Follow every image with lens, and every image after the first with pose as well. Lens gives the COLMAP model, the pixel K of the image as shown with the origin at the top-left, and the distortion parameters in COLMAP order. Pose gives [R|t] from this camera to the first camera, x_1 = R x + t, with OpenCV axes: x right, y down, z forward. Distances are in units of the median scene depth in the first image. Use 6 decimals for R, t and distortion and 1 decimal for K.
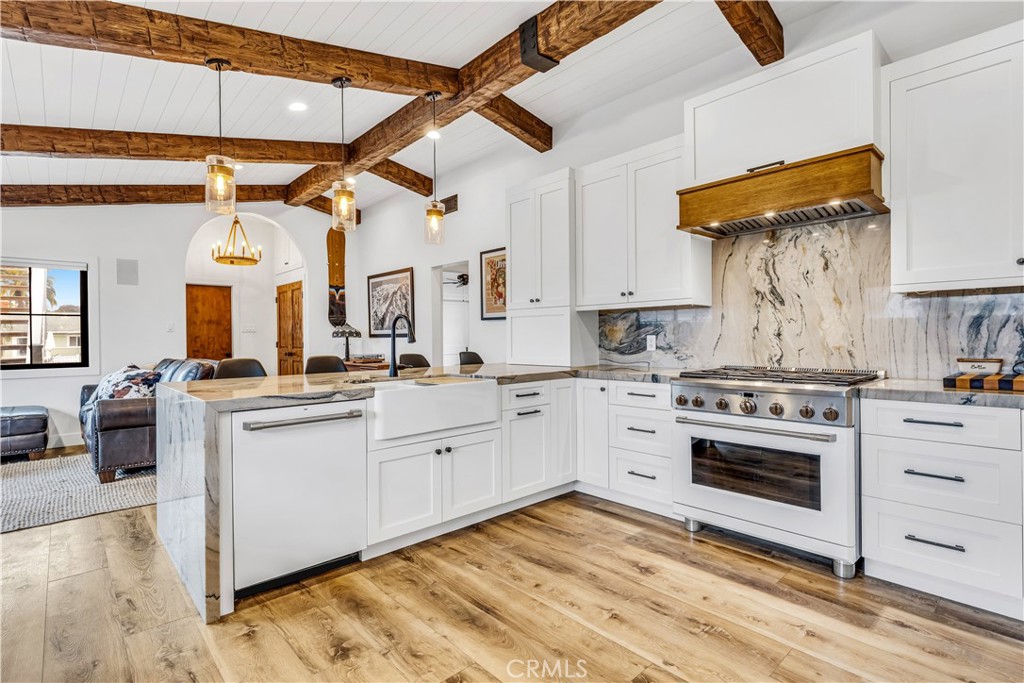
lens RADIAL K [[487.8, 0, 509.0], [0, 487.8, 339.5], [0, 0, 1]] dist [-0.008594, 0.000864]
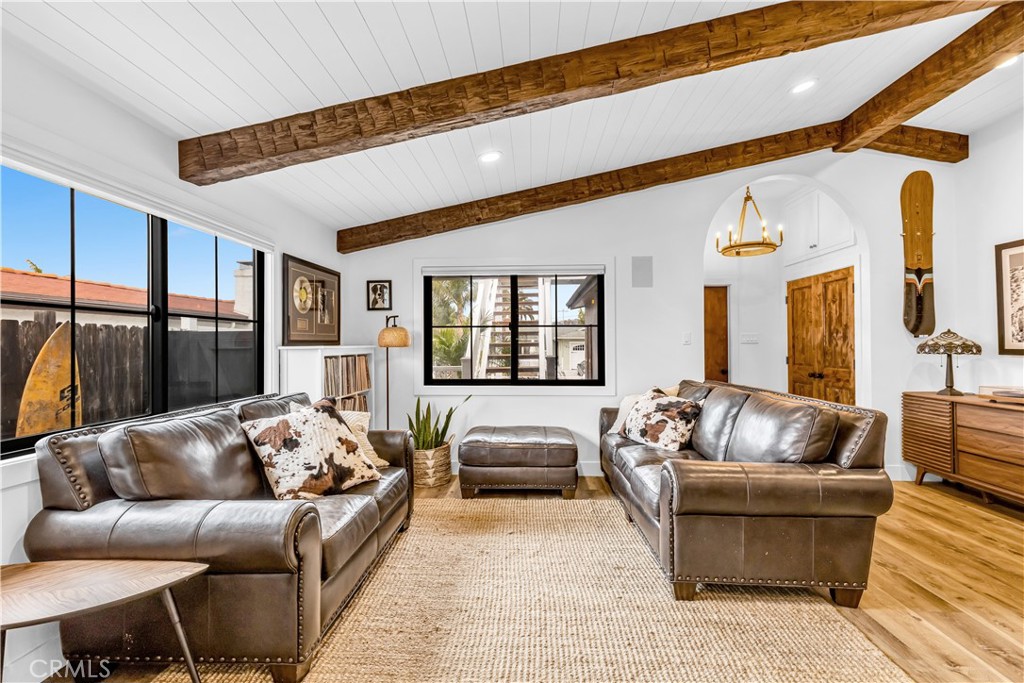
lens RADIAL K [[459.8, 0, 506.7], [0, 459.8, 339.7], [0, 0, 1]] dist [0.001512, -0.000060]
pose [[0.694398, -0.001779, -0.719589, -0.443093], [-0.007587, 0.999923, -0.009793, -0.017207], [0.719551, 0.012260, 0.694331, 0.341593]]
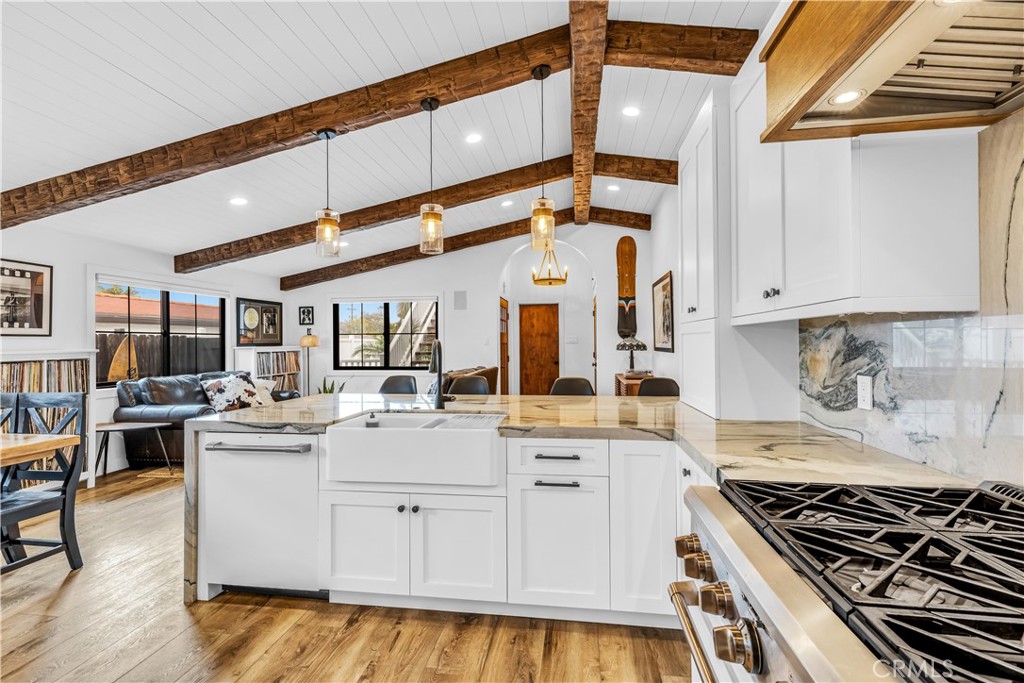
lens RADIAL K [[459.8, 0, 514.3], [0, 459.8, 339.1], [0, 0, 1]] dist [0.001512, -0.000060]
pose [[0.636263, -0.000923, -0.771472, 0.322417], [-0.003919, 0.999983, -0.004428, -0.031289], [0.771462, 0.005841, 0.636248, 0.356664]]
